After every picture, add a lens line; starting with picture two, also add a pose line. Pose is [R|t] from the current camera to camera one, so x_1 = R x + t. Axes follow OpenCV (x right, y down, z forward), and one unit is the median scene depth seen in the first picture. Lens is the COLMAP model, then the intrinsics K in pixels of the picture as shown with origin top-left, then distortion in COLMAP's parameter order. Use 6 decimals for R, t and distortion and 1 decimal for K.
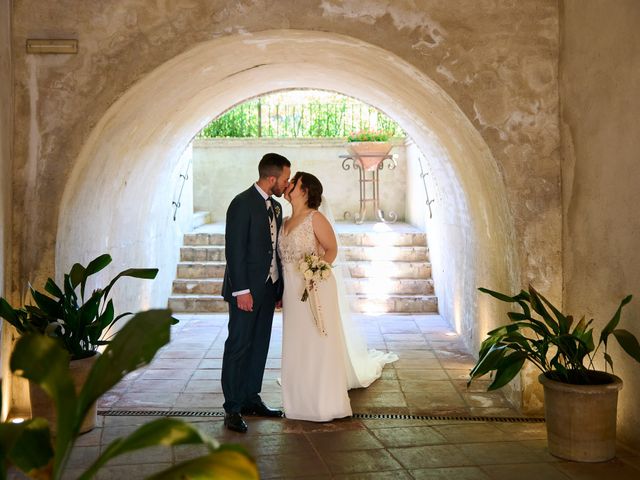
lens RADIAL K [[1119.0, 0, 320.0], [0, 1119.0, 240.0], [0, 0, 1]] dist [0.009797, 0.115714]
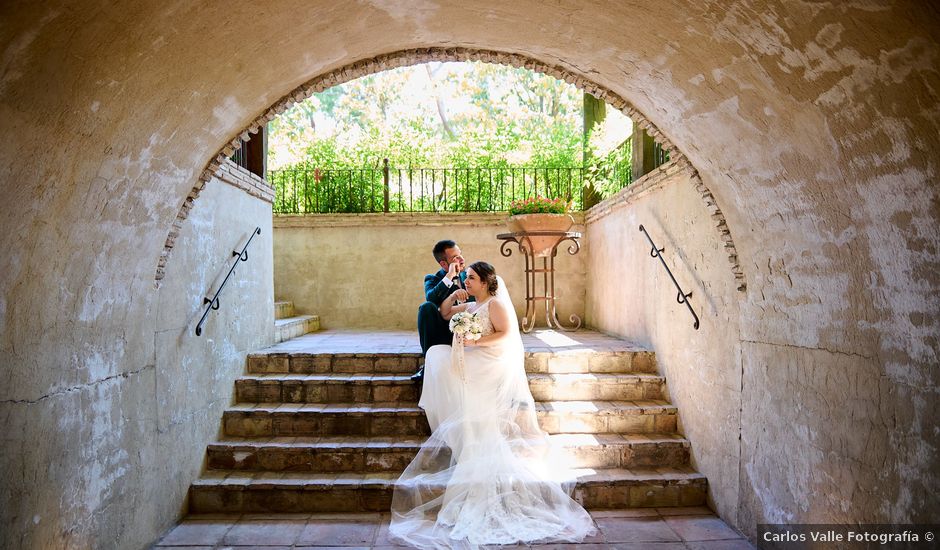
lens RADIAL K [[1450.8, 0, 470.0], [0, 1450.8, 275.0], [0, 0, 1]] dist [0.000561, 0.000427]
pose [[0.999989, -0.004228, 0.001861, -0.020711], [0.004320, 0.998614, -0.052462, -0.025116], [-0.001636, 0.052470, 0.998621, 0.896962]]
